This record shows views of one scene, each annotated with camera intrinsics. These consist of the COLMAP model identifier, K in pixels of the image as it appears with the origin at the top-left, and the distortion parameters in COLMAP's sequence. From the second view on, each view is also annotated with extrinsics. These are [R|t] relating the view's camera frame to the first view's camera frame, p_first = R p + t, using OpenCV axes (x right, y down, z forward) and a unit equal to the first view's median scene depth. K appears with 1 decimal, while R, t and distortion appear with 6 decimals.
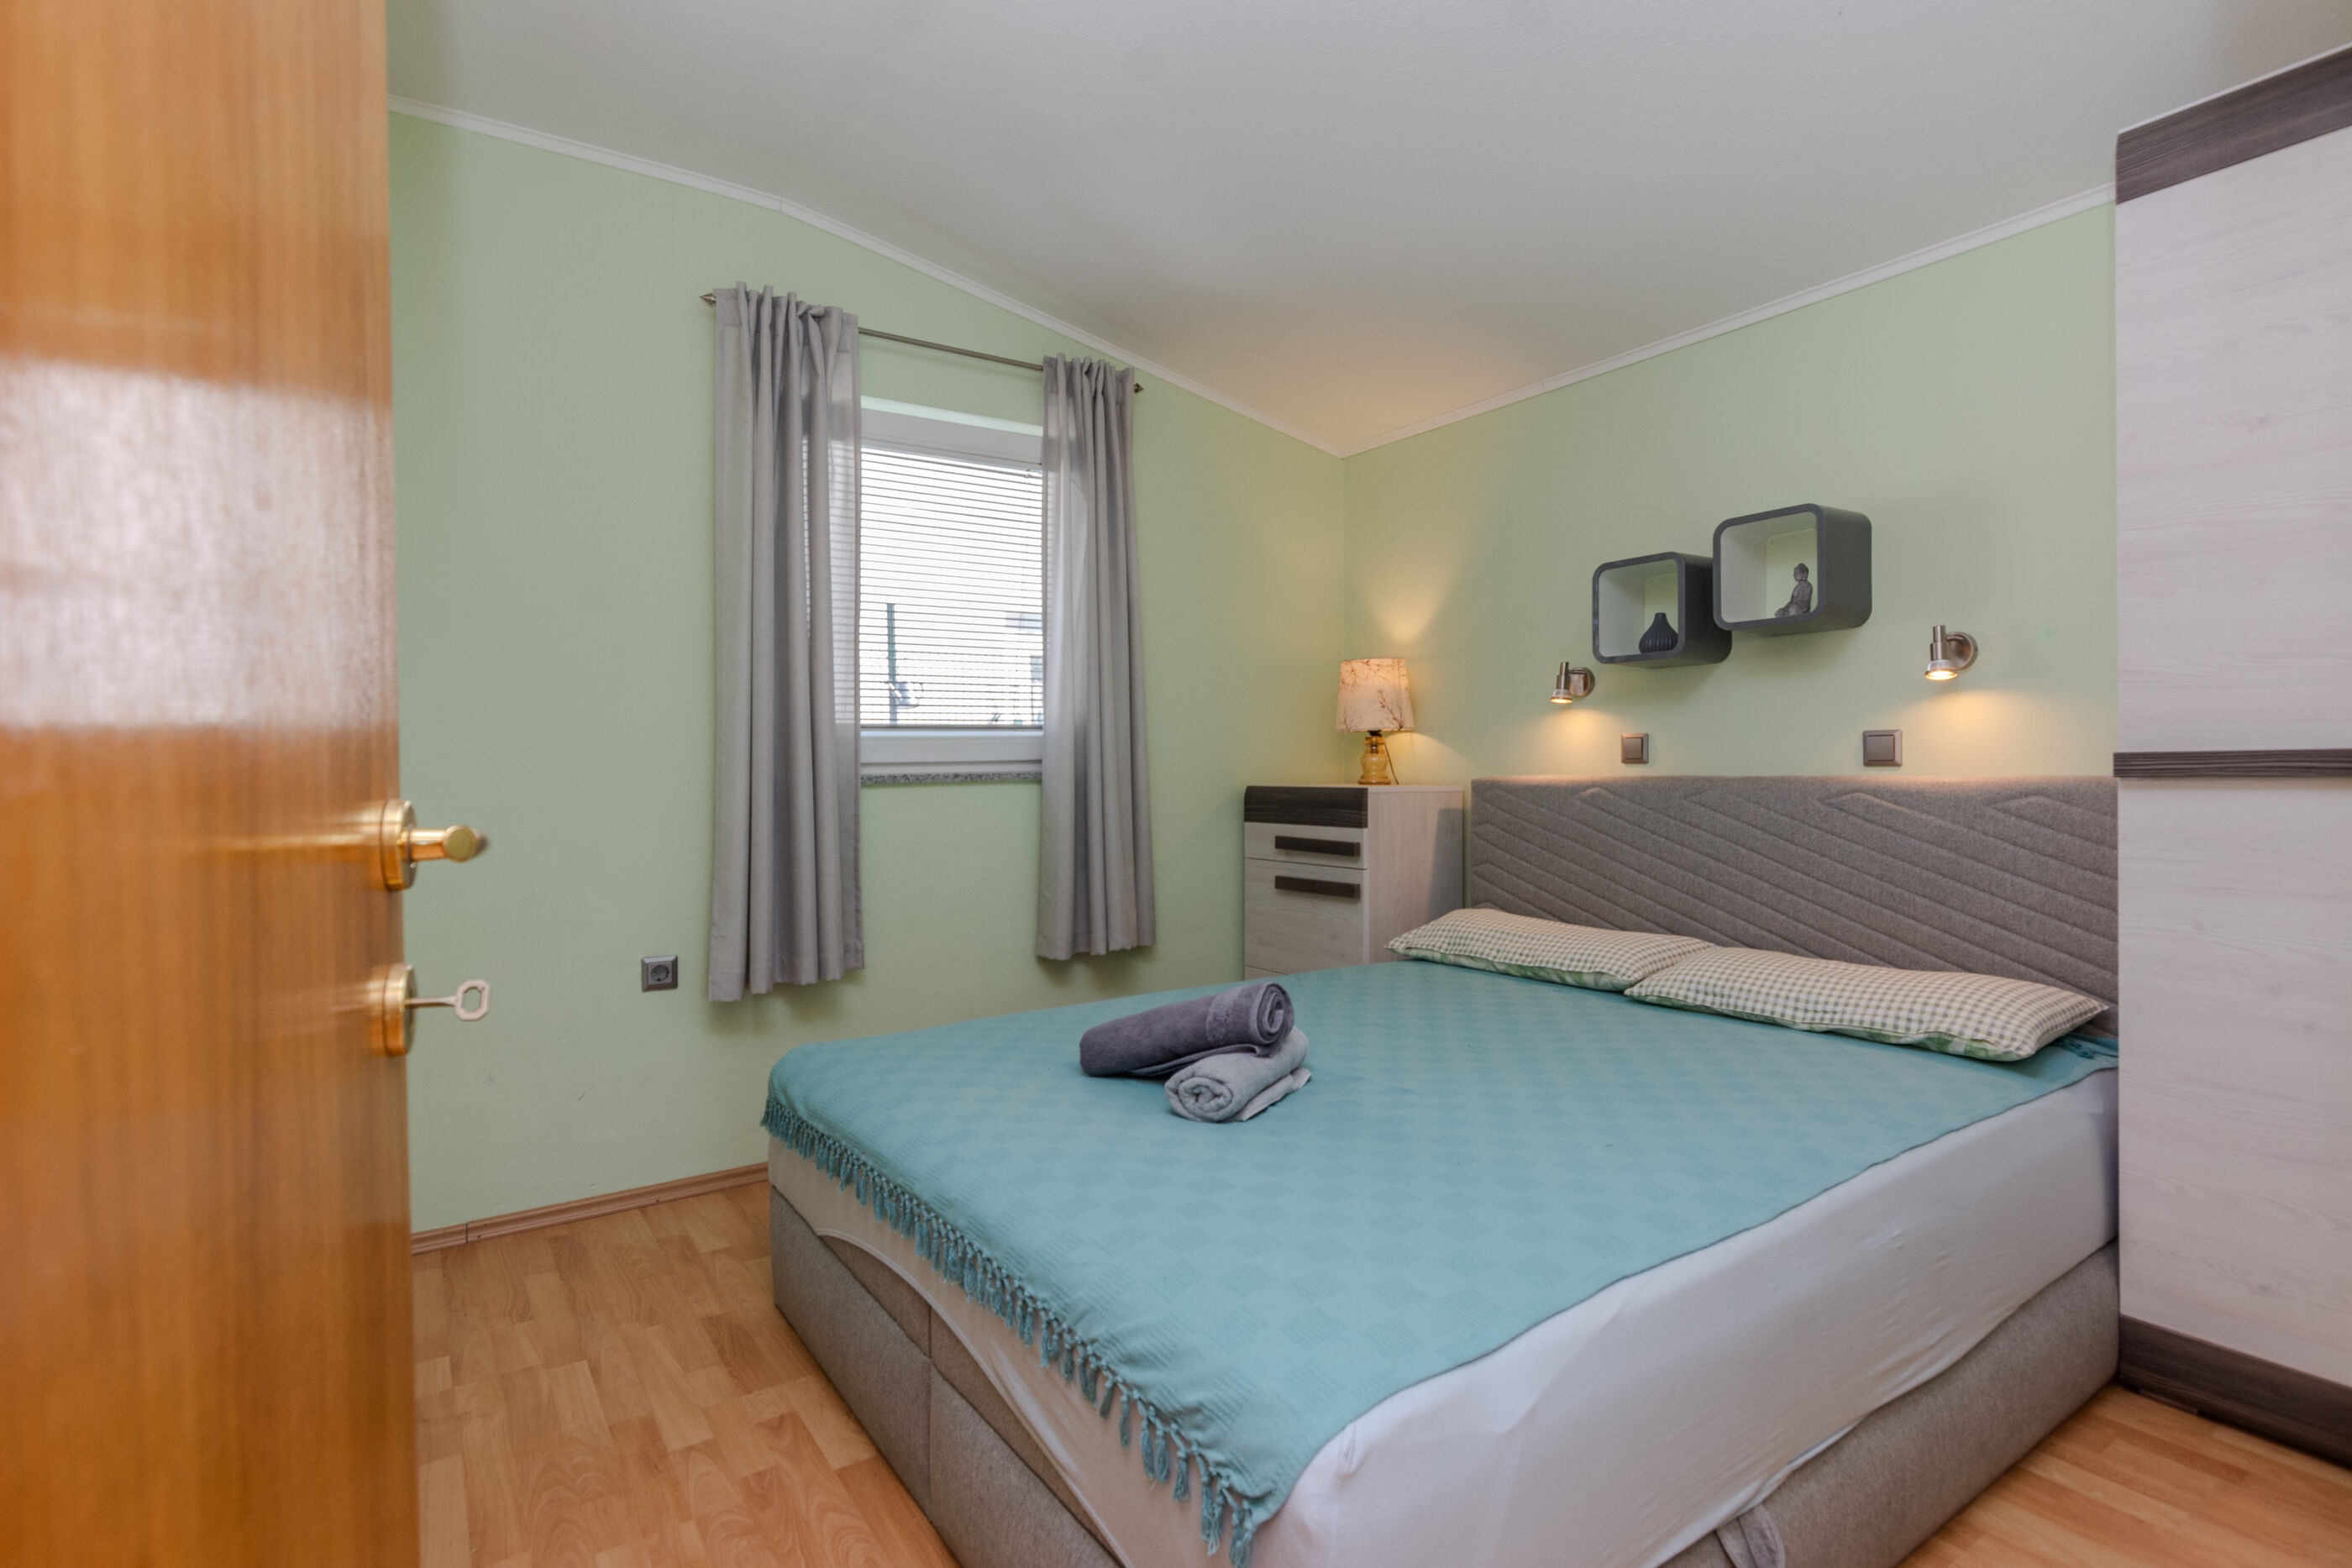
lens RADIAL K [[1138.5, 0, 1163.8], [0, 1138.5, 742.6], [0, 0, 1]] dist [-0.004922, 0.001223]
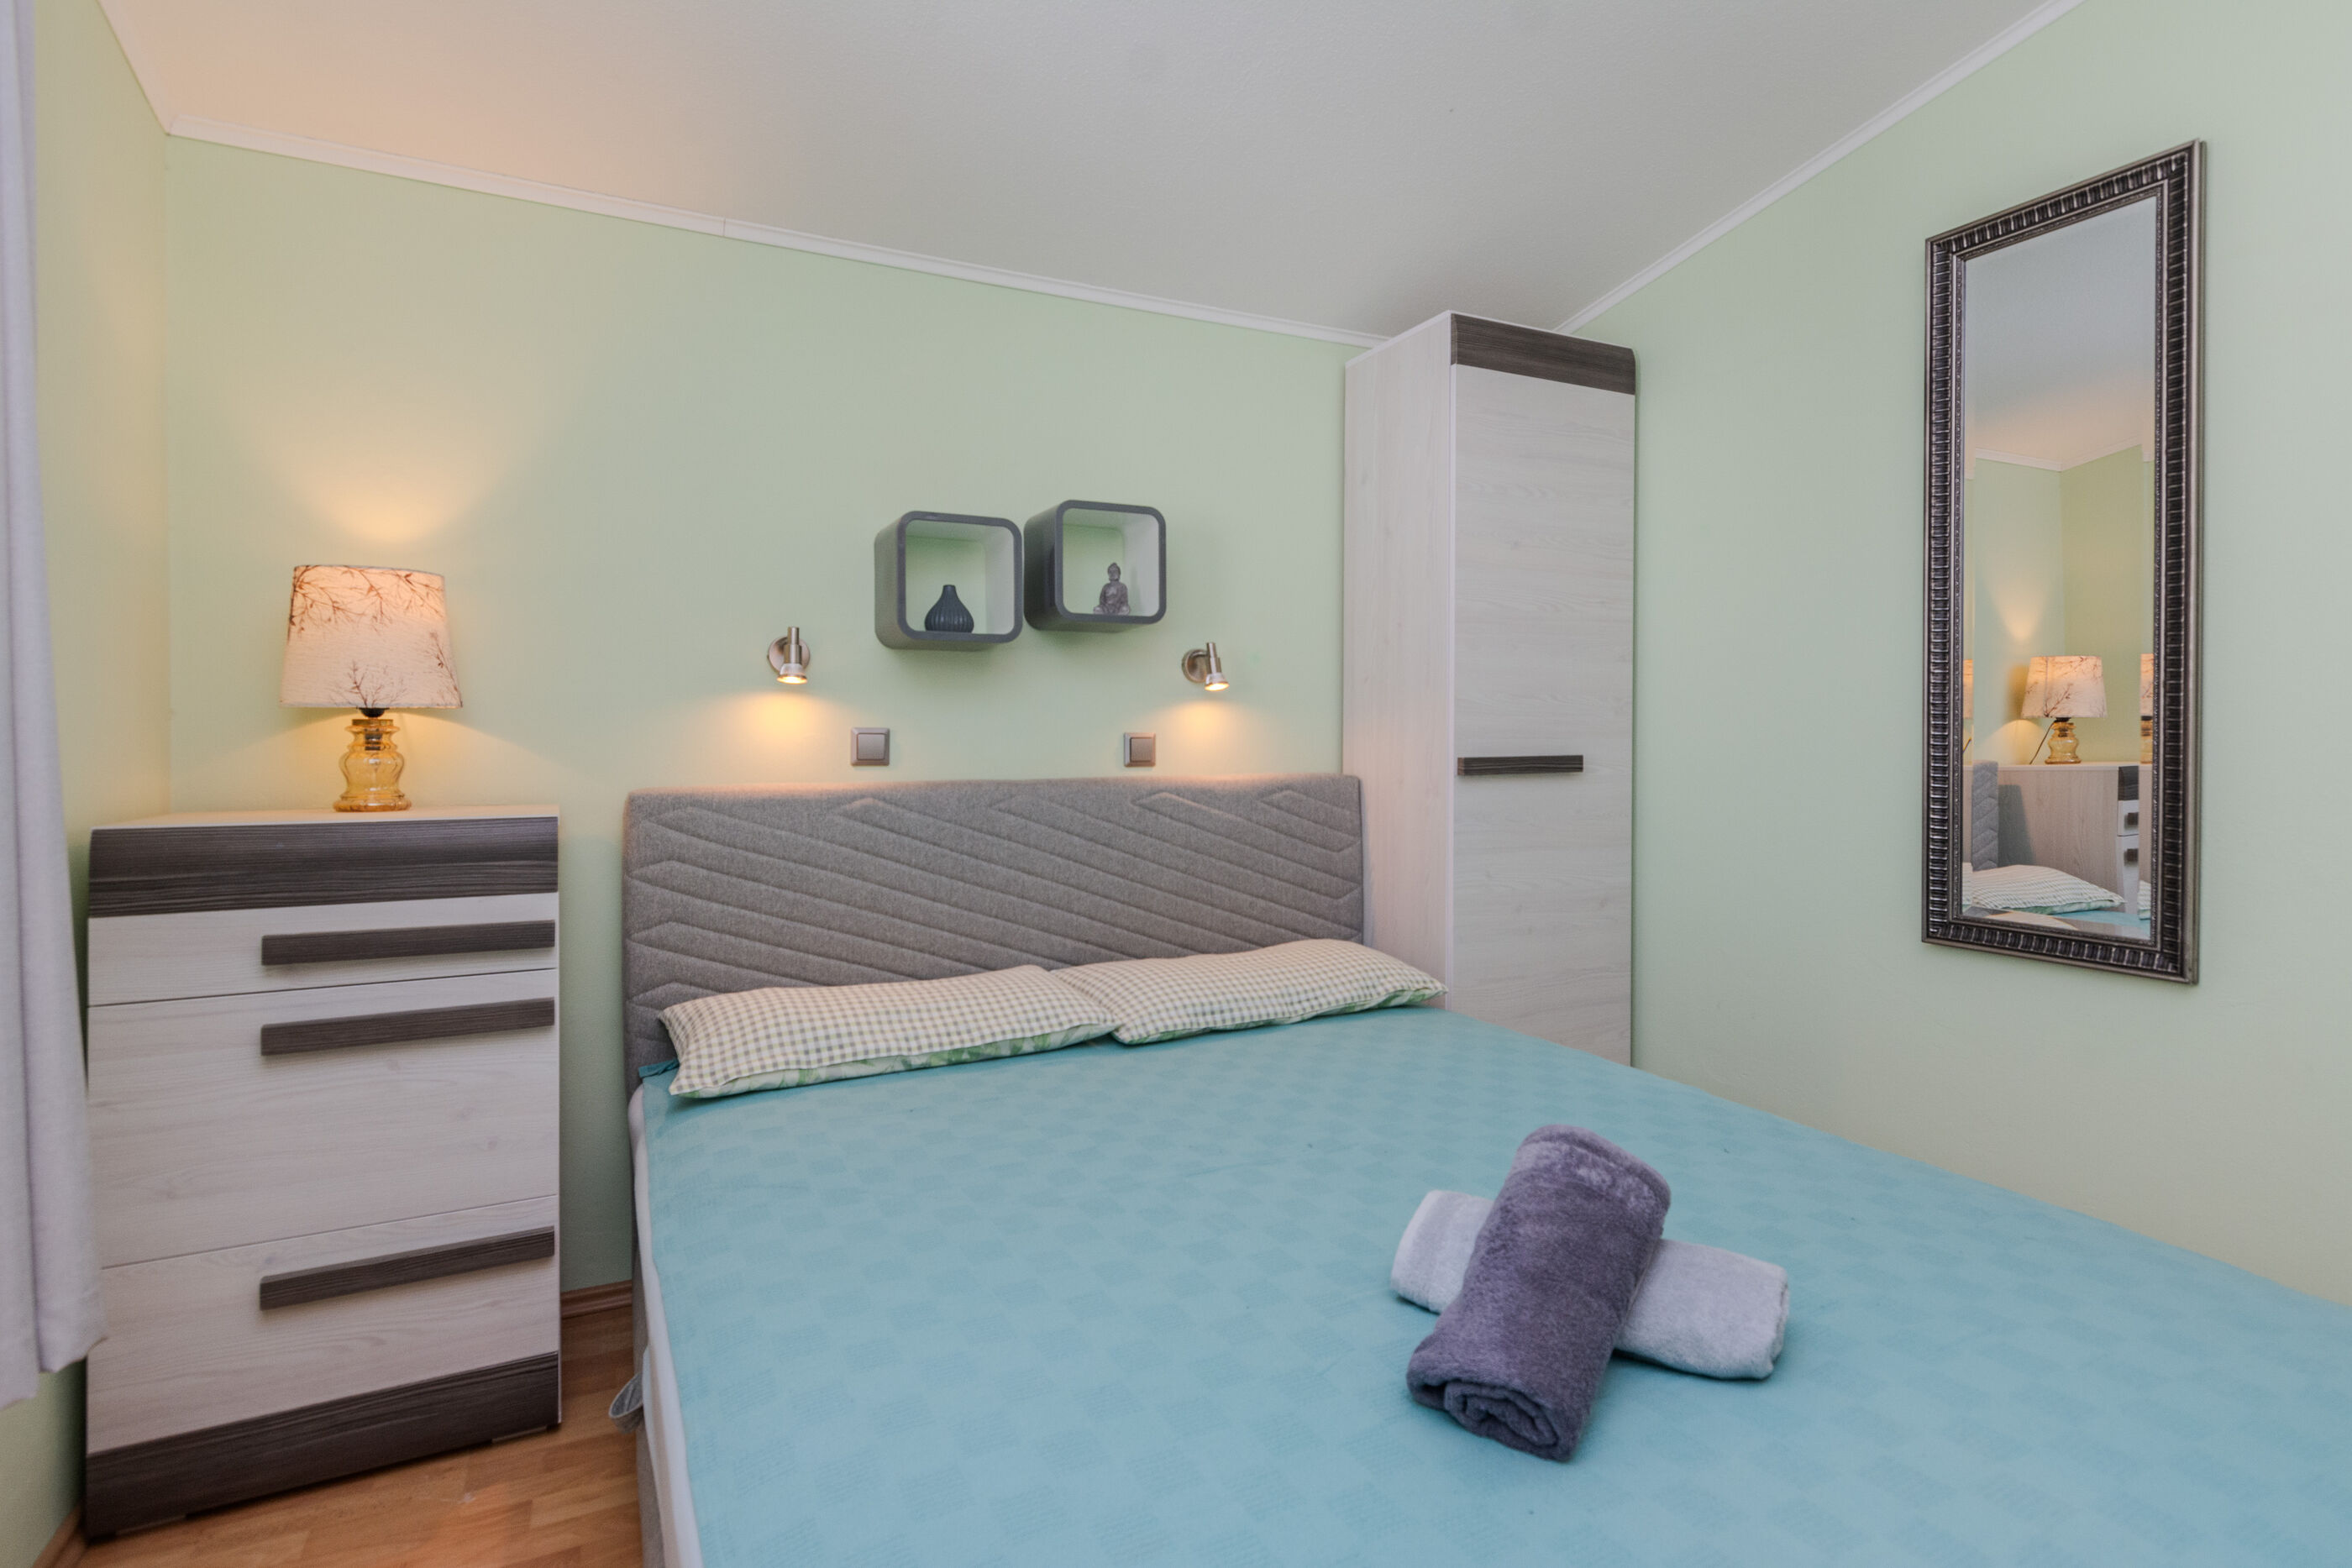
lens RADIAL K [[1126.8, 0, 1181.0], [0, 1126.8, 734.1], [0, 0, 1]] dist [0.000626, 0.000618]
pose [[0.137538, 0.015343, 0.990378, -0.382085], [-0.017054, 0.999768, -0.013120, 0.003092], [-0.990350, -0.015085, 0.137768, 0.771704]]
